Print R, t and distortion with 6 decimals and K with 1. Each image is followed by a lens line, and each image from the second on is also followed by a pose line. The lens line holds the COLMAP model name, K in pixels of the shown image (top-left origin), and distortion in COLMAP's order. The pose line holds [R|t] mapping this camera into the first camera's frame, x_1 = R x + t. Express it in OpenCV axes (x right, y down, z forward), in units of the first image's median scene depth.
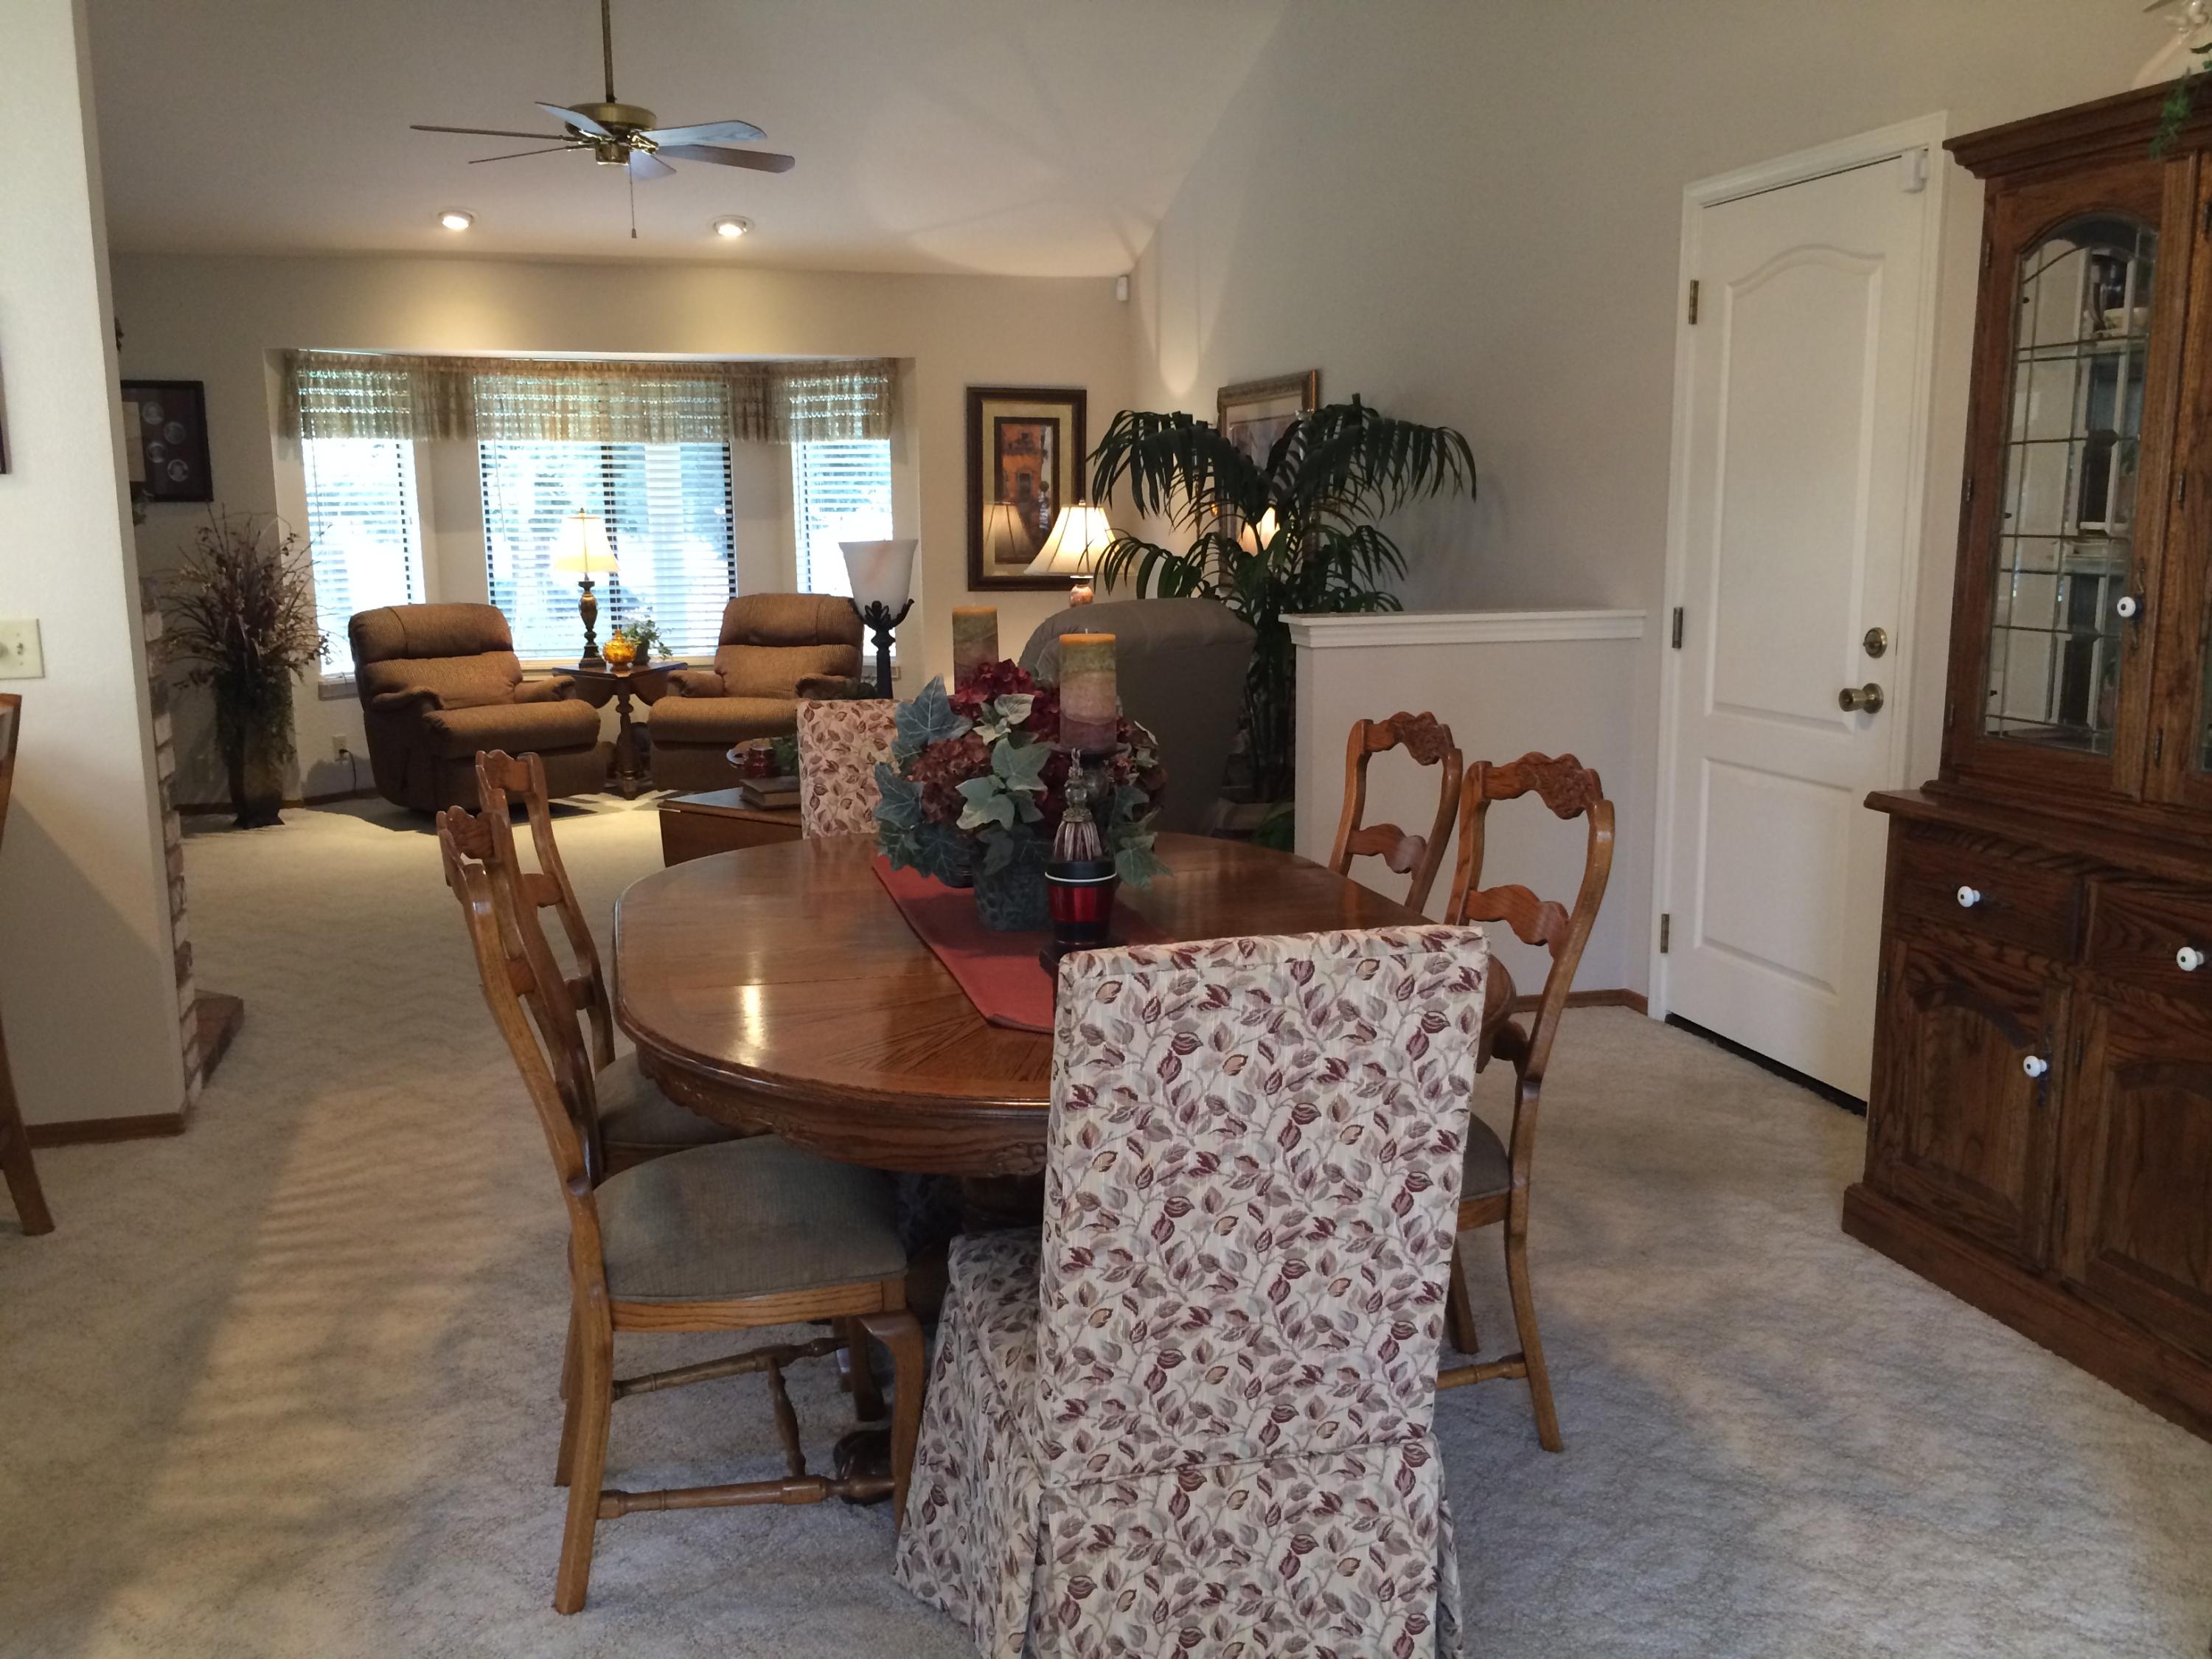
lens RADIAL K [[1905.9, 0, 1113.3], [0, 1905.9, 824.7], [0, 0, 1]] dist [0.072834, -0.098180]
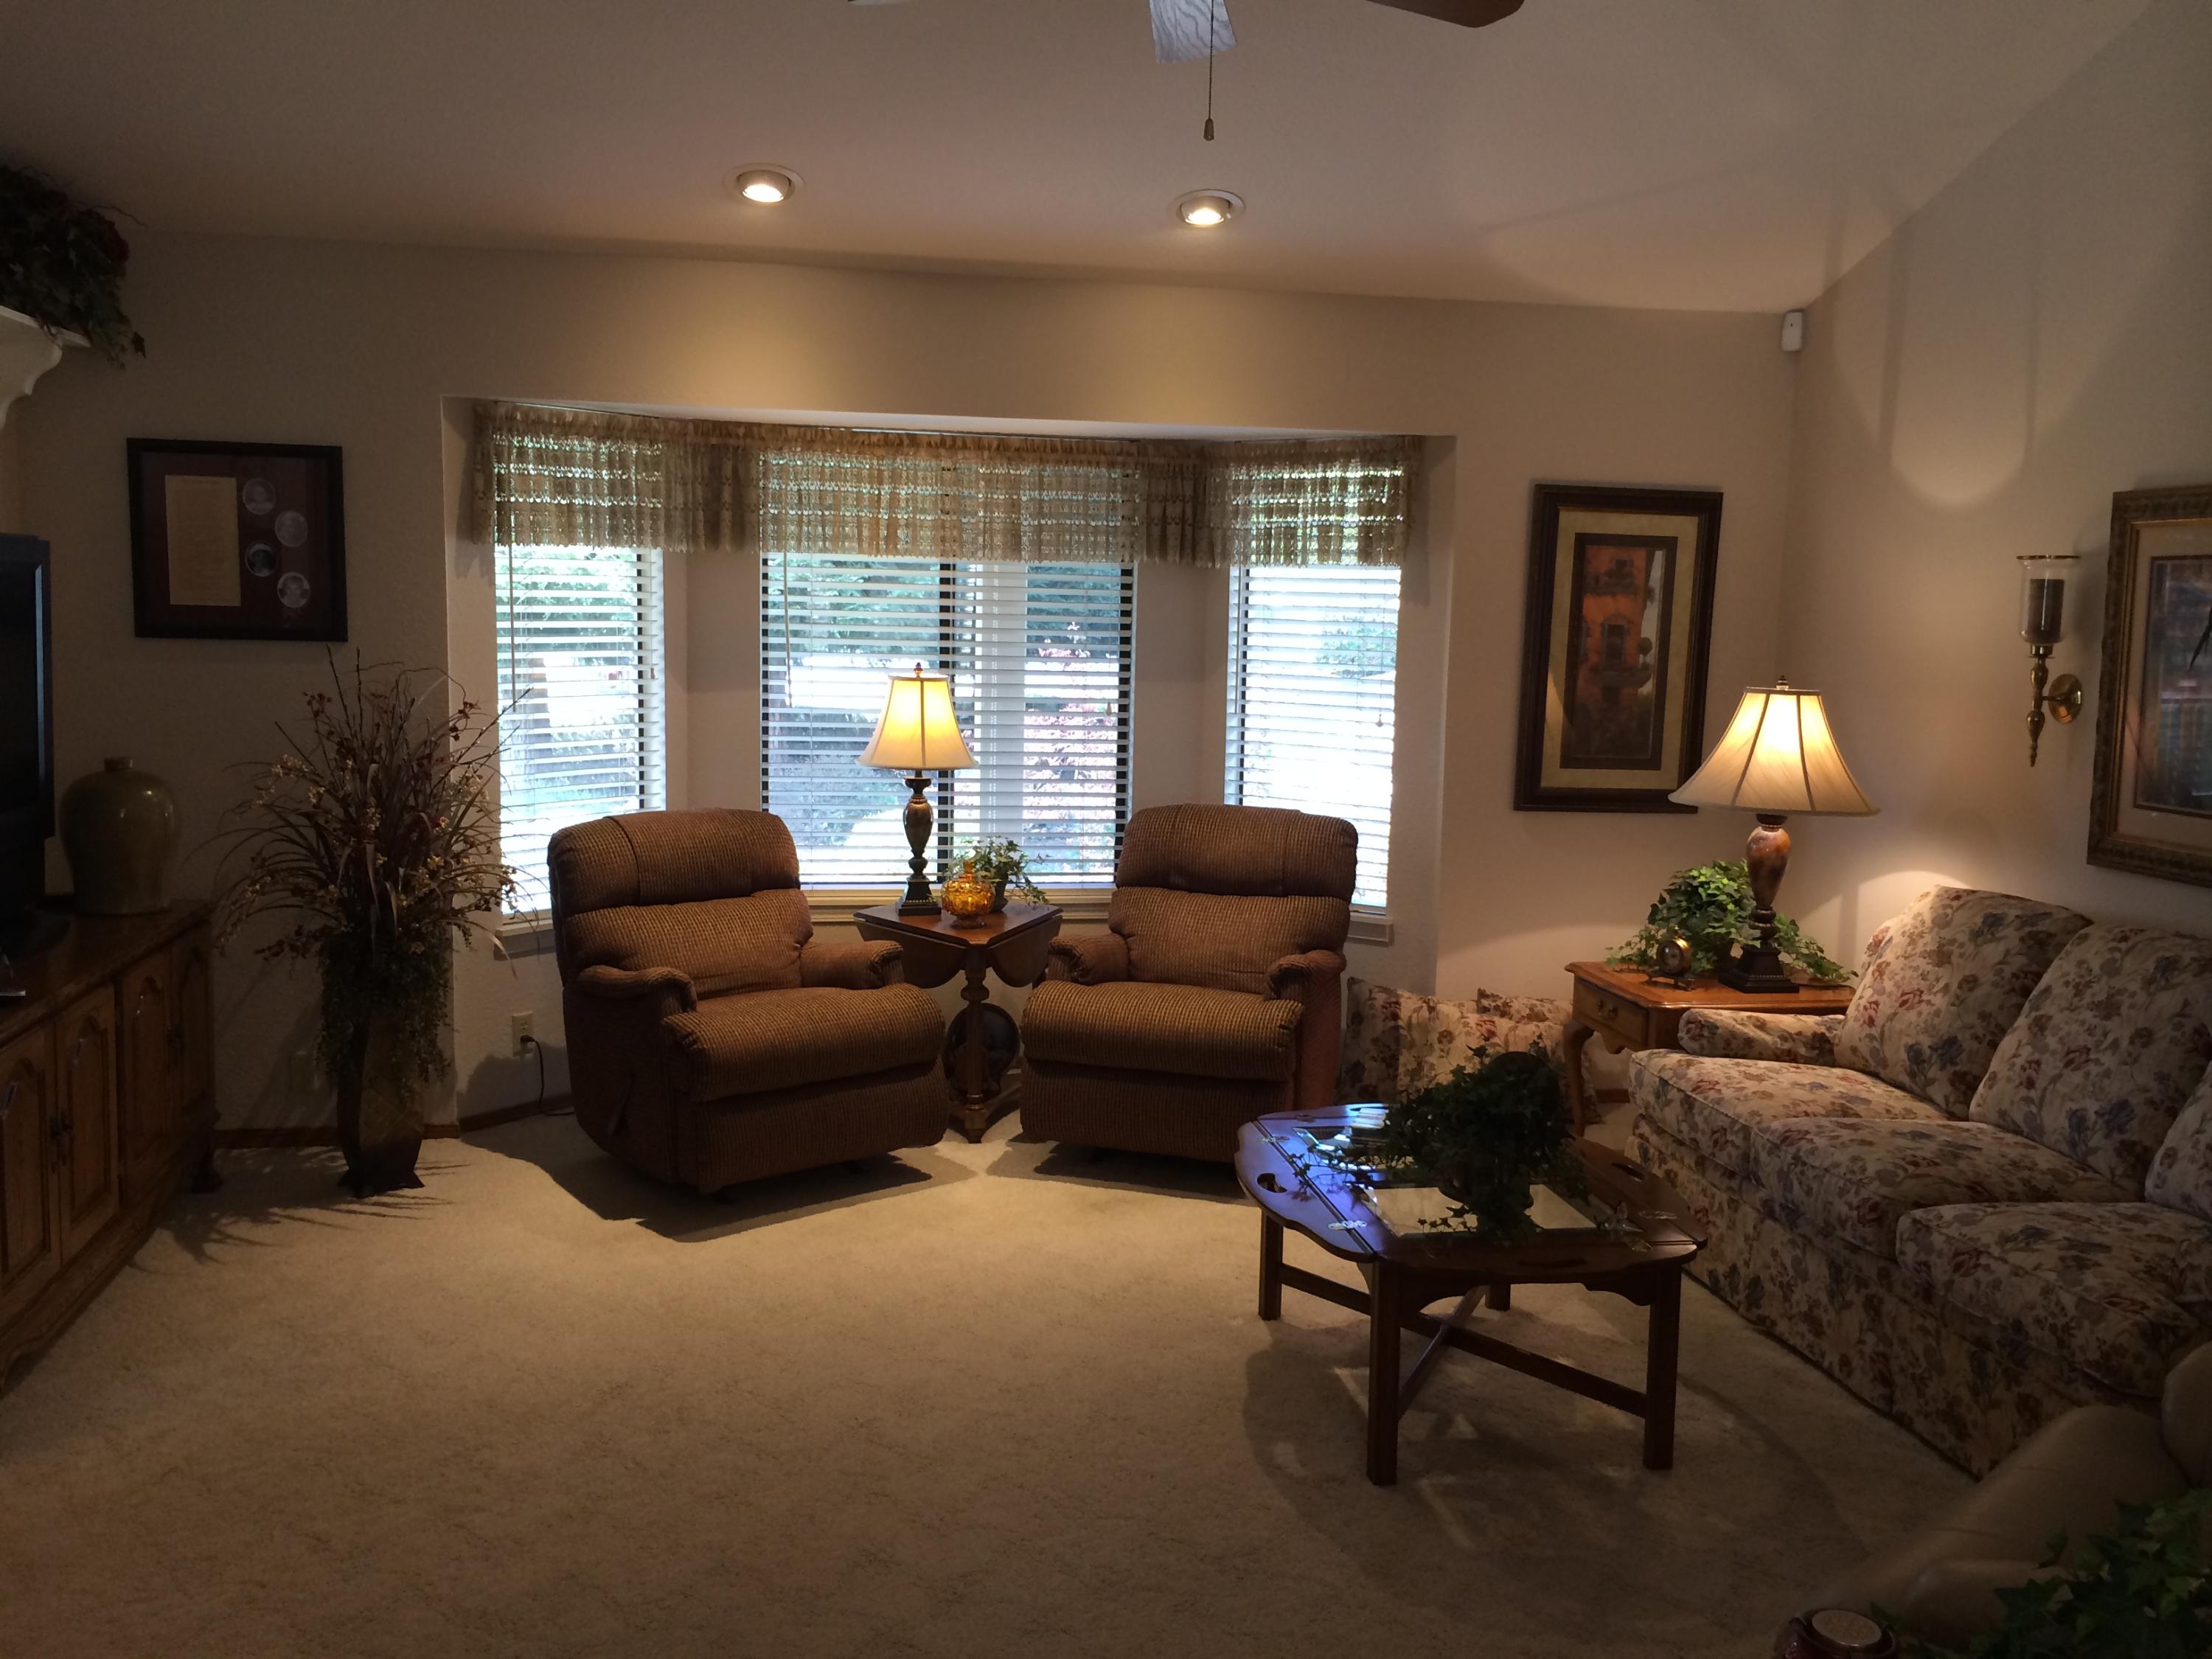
lens RADIAL K [[1905.9, 0, 1102.8], [0, 1905.9, 828.0], [0, 0, 1]] dist [0.072834, -0.098180]
pose [[0.995142, 0.041144, -0.089446, -0.160150], [-0.045766, 0.997688, -0.050241, -0.083251], [0.087172, 0.054090, 0.994724, 0.390283]]
